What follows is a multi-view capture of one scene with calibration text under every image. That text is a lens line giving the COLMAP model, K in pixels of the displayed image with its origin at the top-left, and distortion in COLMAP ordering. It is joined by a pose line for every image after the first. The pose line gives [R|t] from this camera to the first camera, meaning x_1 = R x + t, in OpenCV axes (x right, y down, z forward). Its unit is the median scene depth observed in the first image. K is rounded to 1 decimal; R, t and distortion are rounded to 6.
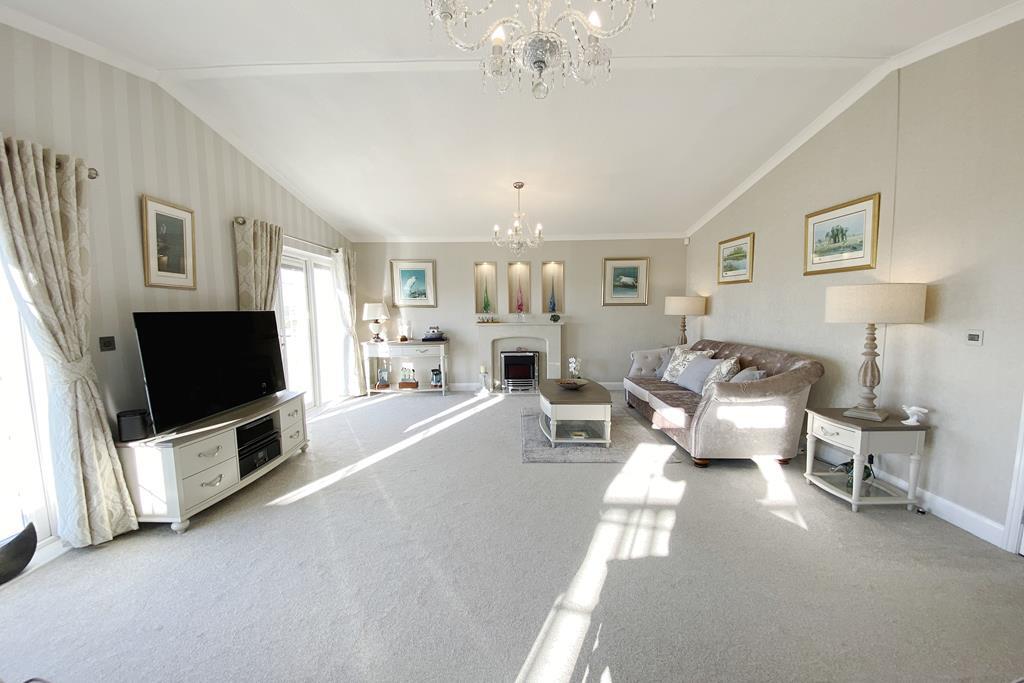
lens RADIAL K [[410.9, 0, 511.5], [0, 410.9, 352.2], [0, 0, 1]] dist [0.044984, -0.031420]
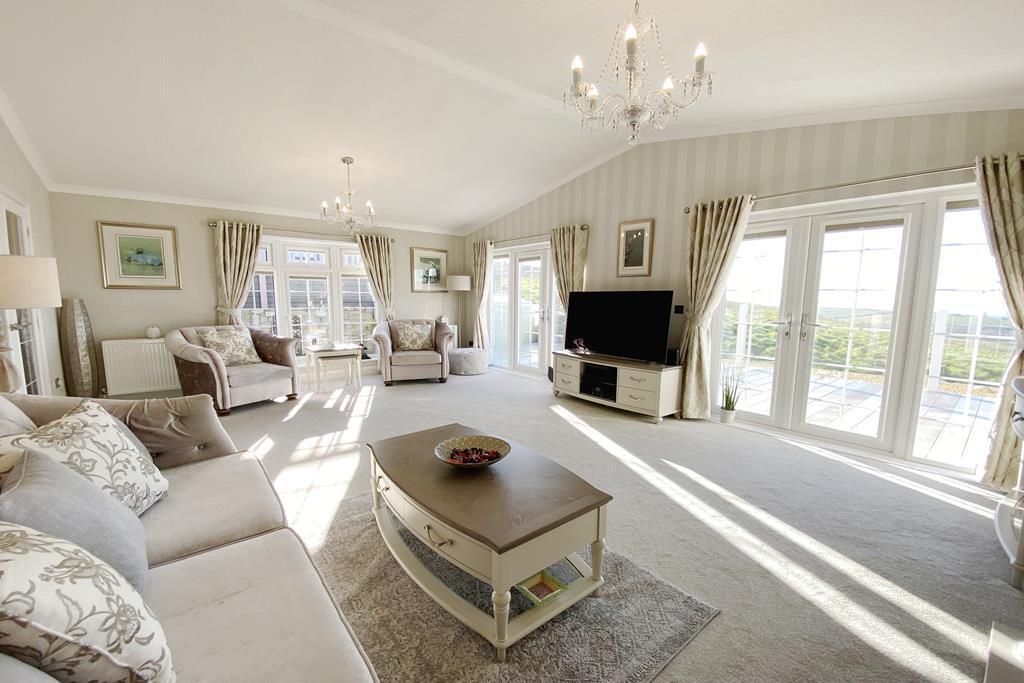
lens RADIAL K [[410.9, 0, 511.5], [0, 410.9, 352.2], [0, 0, 1]] dist [0.044984, -0.031420]
pose [[-0.765121, 0.096233, -0.636654, 0.571274], [-0.064369, 0.972383, 0.224338, -0.197845], [0.640661, 0.212627, -0.737797, 1.945104]]
